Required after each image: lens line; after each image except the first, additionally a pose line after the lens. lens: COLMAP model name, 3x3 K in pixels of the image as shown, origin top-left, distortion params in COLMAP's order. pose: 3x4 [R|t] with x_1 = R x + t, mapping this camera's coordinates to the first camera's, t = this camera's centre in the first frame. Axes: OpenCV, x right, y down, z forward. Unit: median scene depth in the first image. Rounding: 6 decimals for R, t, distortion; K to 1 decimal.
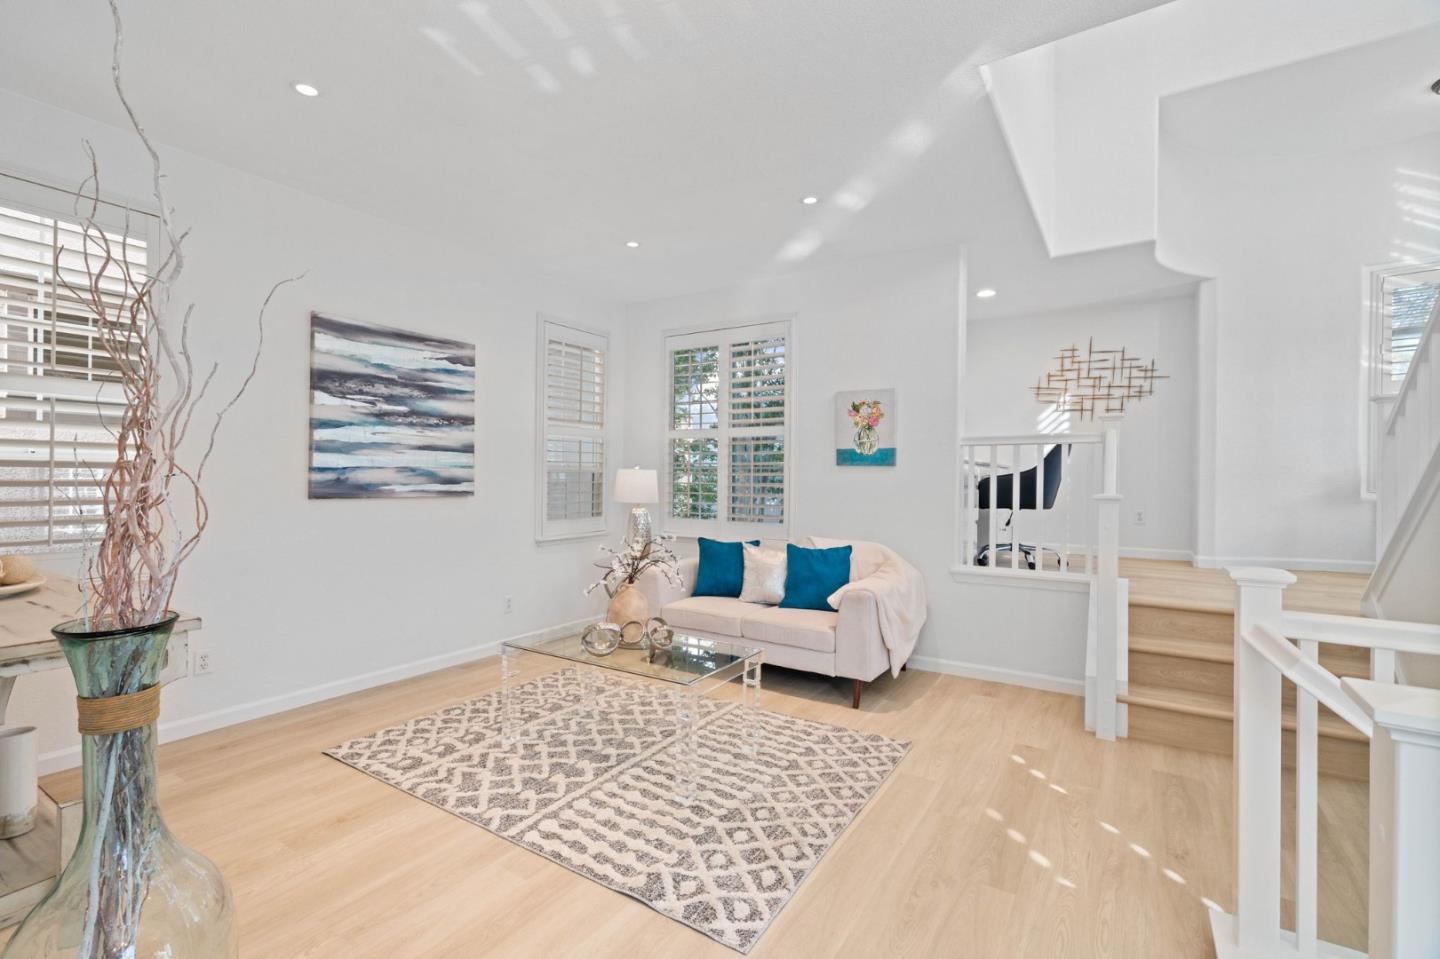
lens RADIAL K [[641.9, 0, 720.0], [0, 641.9, 479.5], [0, 0, 1]] dist [-0.002281, -0.000068]
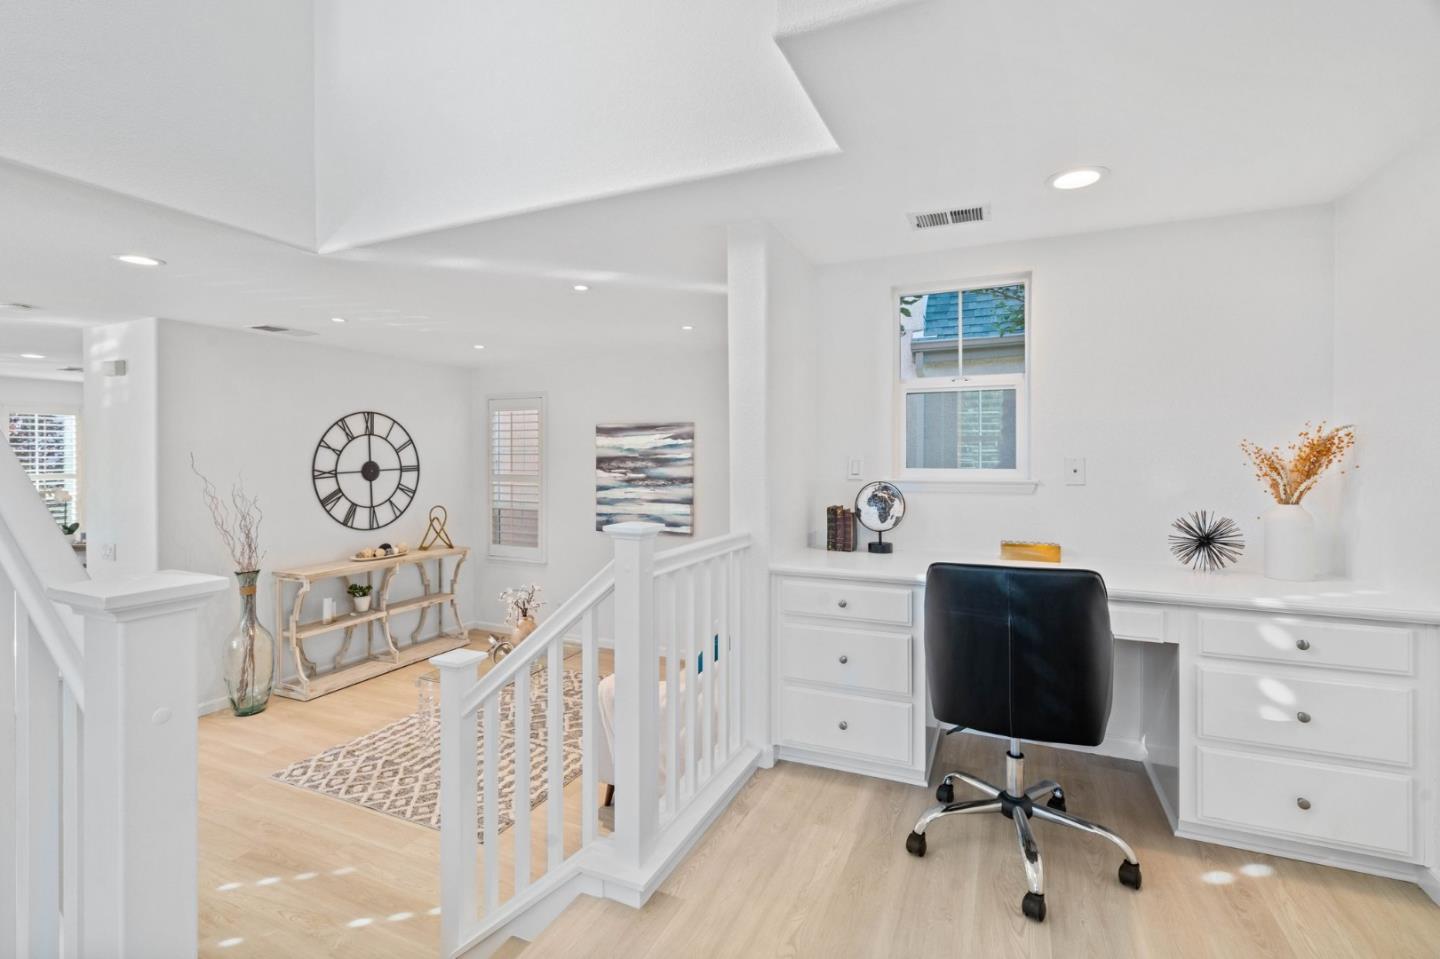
lens RADIAL K [[654.2, 0, 717.4], [0, 654.2, 465.1], [0, 0, 1]] dist [-0.000735, -0.000621]
pose [[0.162666, -0.005952, -0.986663, 1.007850], [-0.007581, 0.999945, -0.007282, -0.119126], [0.986652, 0.008665, 0.162612, 0.879889]]
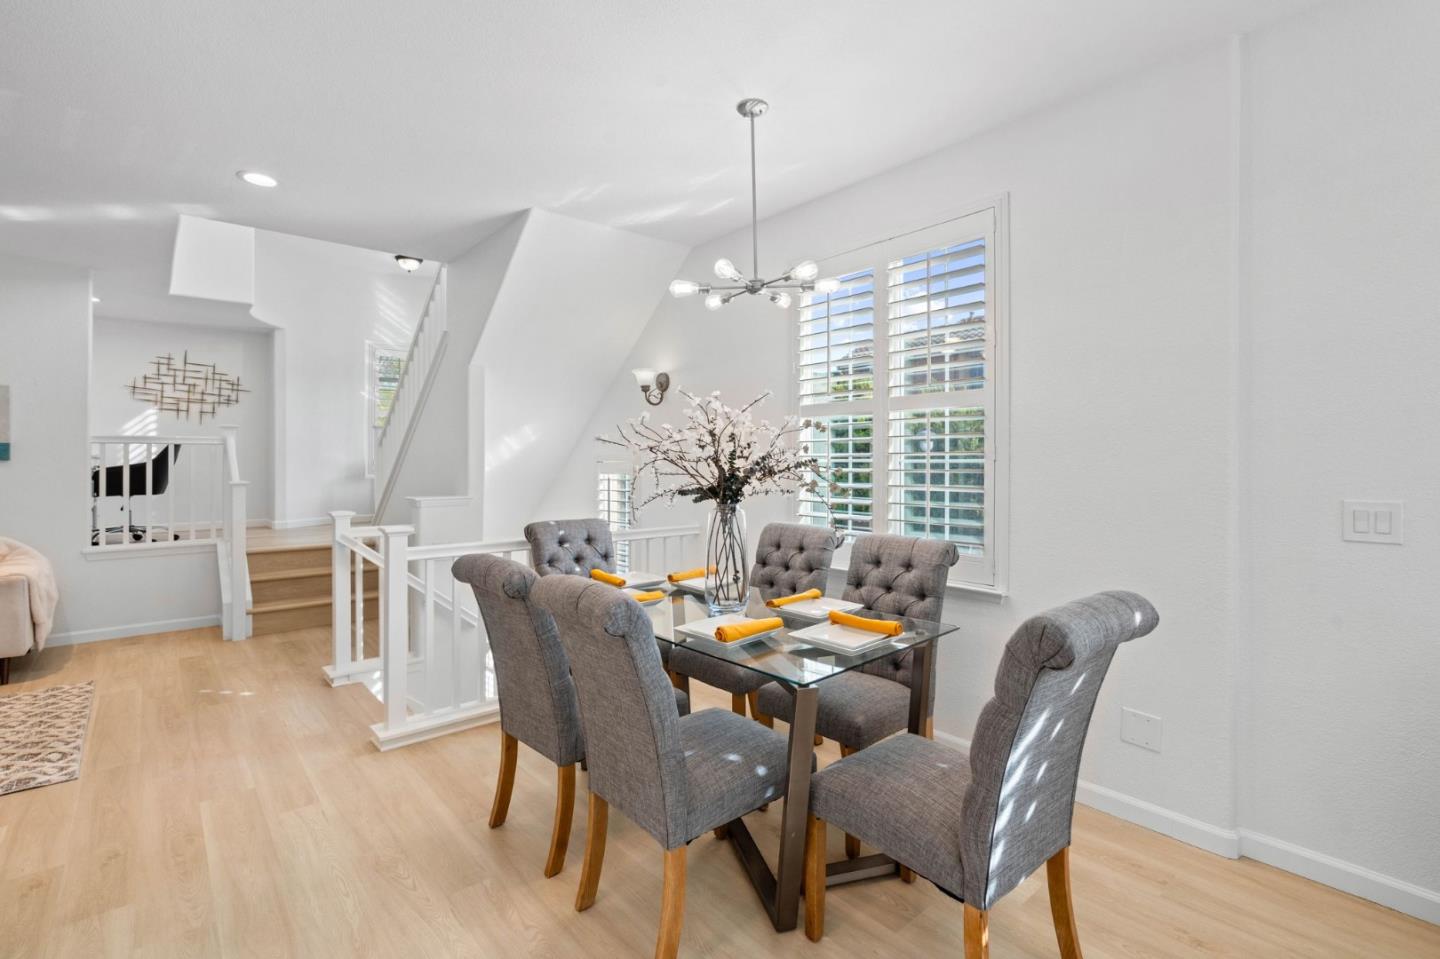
lens RADIAL K [[654.2, 0, 717.4], [0, 654.2, 465.1], [0, 0, 1]] dist [-0.000735, -0.000621]
pose [[0.277627, -0.011780, 0.960617, -0.452475], [0.001951, 0.999930, 0.011699, -0.025654], [-0.960687, -0.001374, 0.277630, -0.418562]]
